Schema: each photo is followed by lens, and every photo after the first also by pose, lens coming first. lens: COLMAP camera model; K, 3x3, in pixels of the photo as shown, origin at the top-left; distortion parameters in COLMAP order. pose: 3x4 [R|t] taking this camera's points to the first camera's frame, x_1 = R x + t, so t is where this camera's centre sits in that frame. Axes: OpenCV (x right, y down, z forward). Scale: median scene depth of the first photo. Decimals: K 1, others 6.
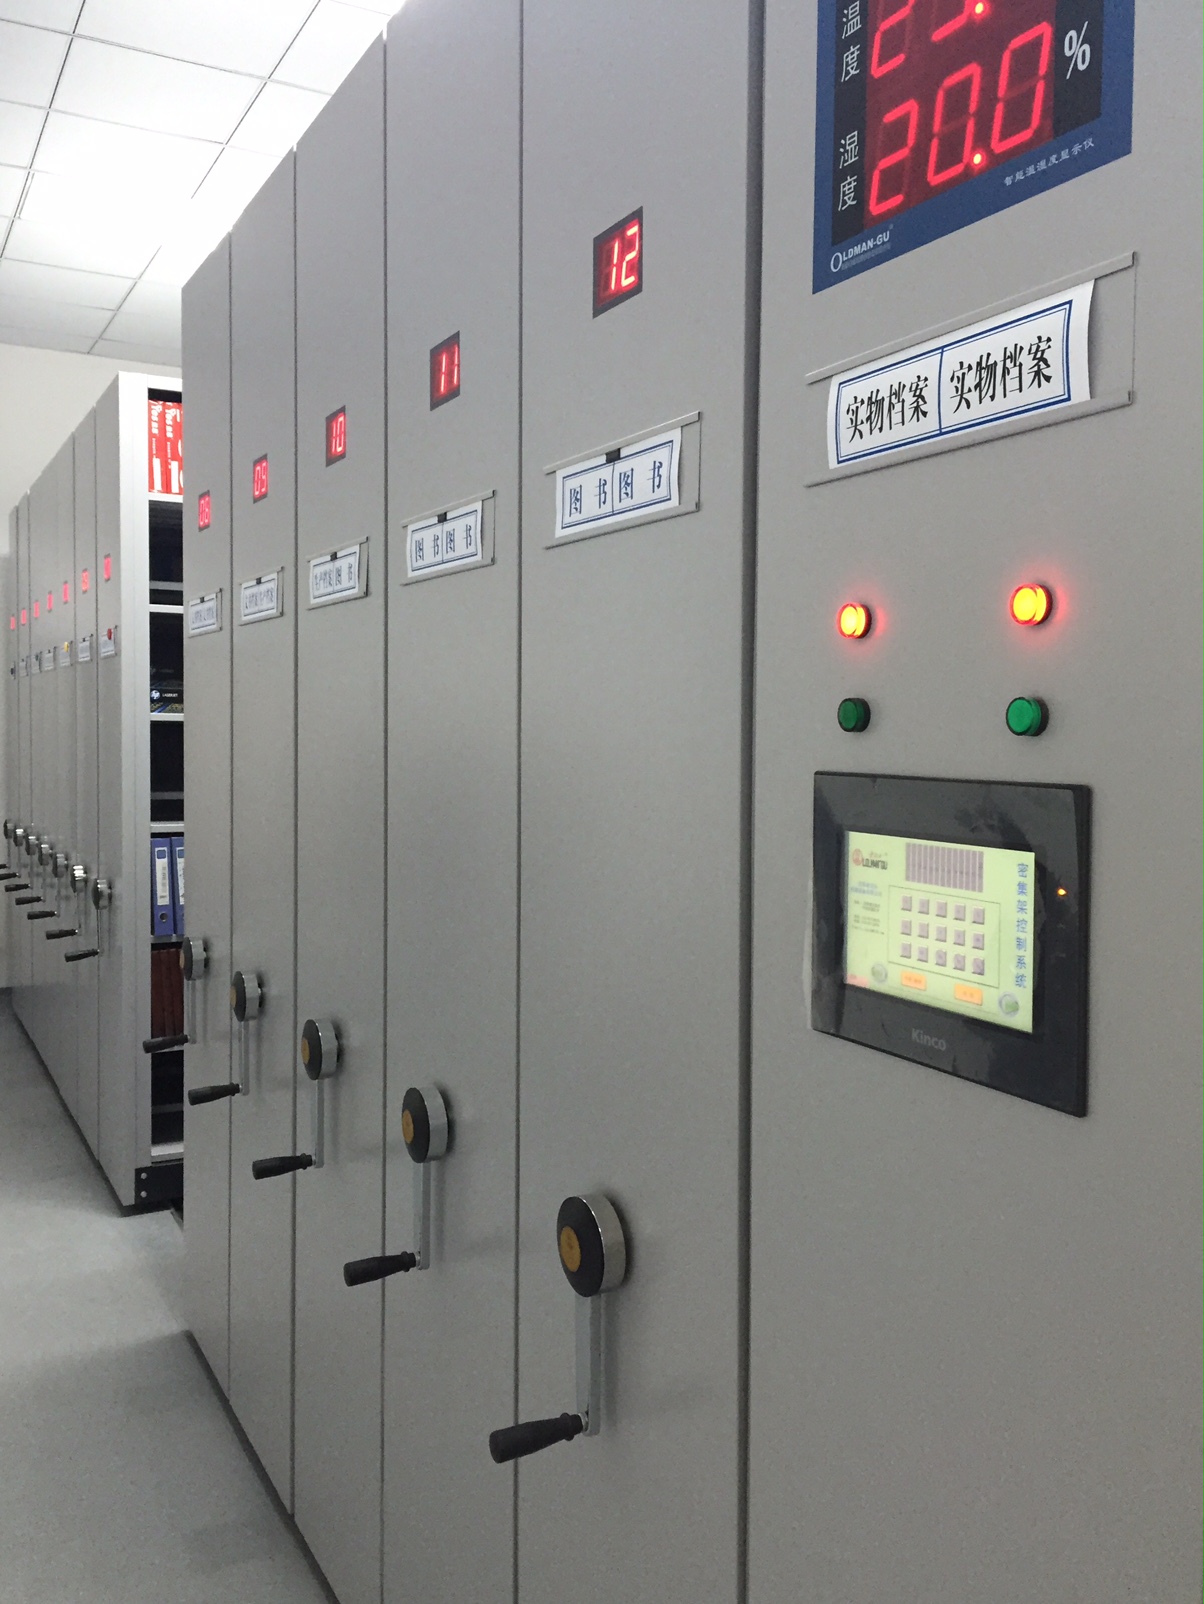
lens RADIAL K [[1403.1, 0, 605.5], [0, 1403.1, 806.4], [0, 0, 1]] dist [0.039235, -0.044270]
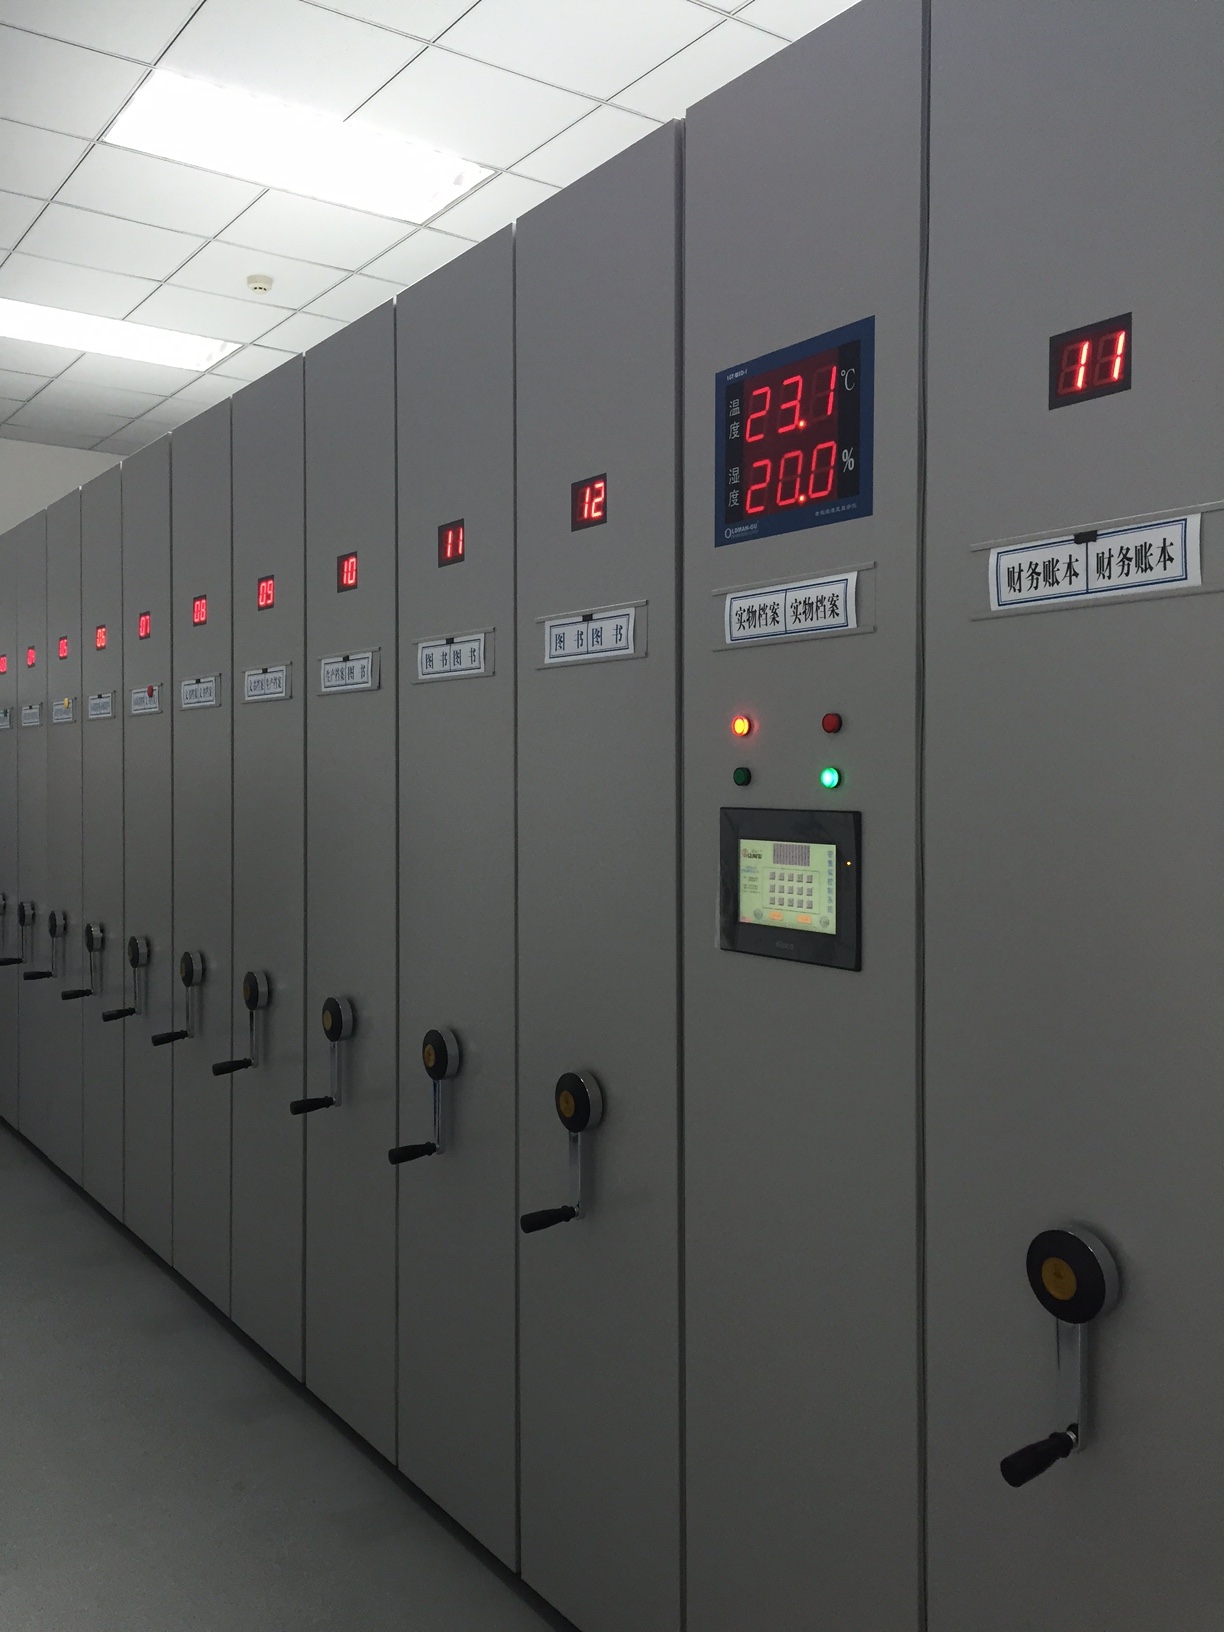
lens RADIAL K [[1309.3, 0, 622.5], [0, 1309.3, 818.0], [0, 0, 1]] dist [0.007595, 0.004797]
pose [[0.992803, -0.009140, 0.119407, -0.149218], [0.012295, 0.999594, -0.025707, 0.025821], [-0.119123, 0.026990, 0.992513, -0.555136]]
